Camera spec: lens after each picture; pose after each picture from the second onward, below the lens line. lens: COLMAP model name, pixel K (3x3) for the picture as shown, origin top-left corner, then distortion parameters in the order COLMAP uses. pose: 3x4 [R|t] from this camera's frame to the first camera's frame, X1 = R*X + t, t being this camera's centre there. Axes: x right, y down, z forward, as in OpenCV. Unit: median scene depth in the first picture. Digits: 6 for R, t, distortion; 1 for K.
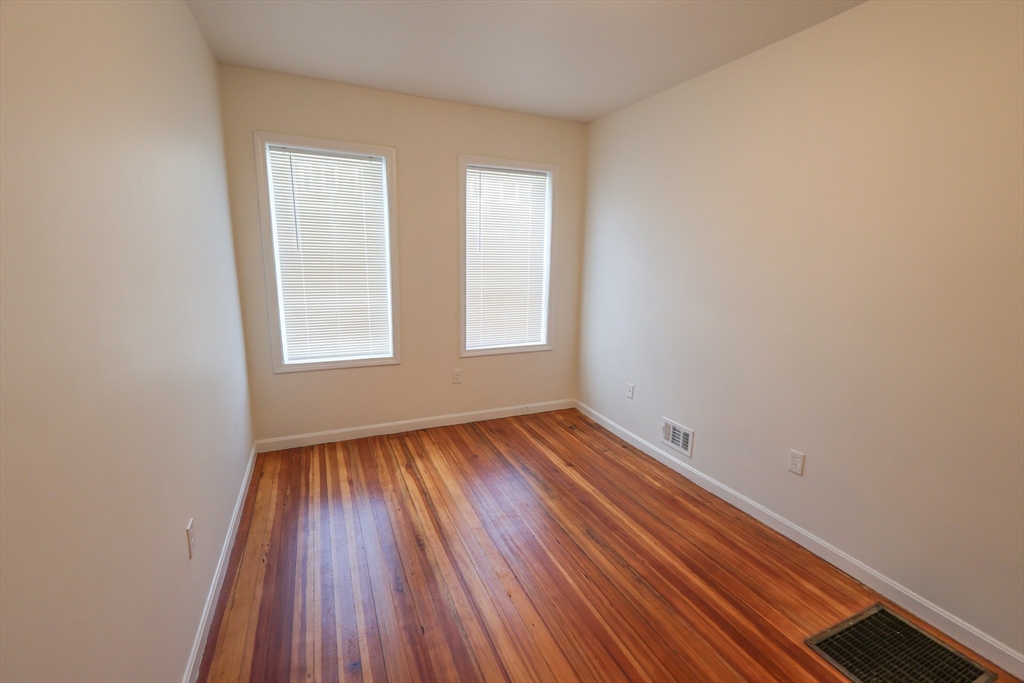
lens RADIAL K [[443.0, 0, 525.8], [0, 443.0, 337.1], [0, 0, 1]] dist [0.005072, -0.001452]
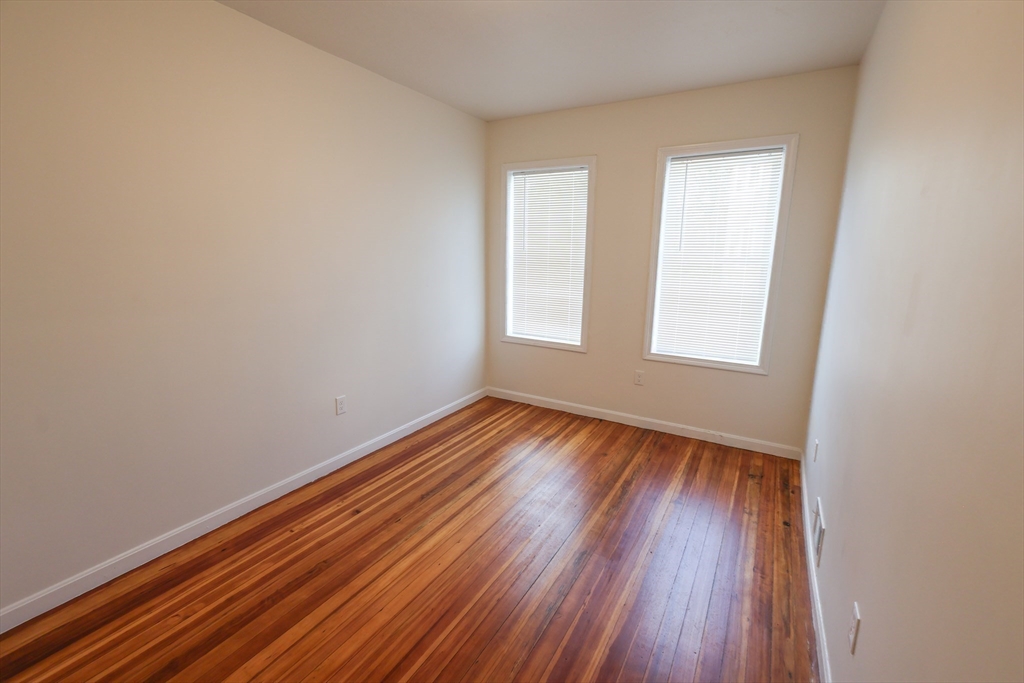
lens RADIAL K [[443.0, 0, 510.5], [0, 443.0, 336.7], [0, 0, 1]] dist [0.005072, -0.001452]
pose [[0.576372, 0.146896, -0.803876, 0.495563], [-0.151357, 0.985880, 0.071633, -0.030529], [0.803048, 0.080385, 0.590468, 0.205429]]
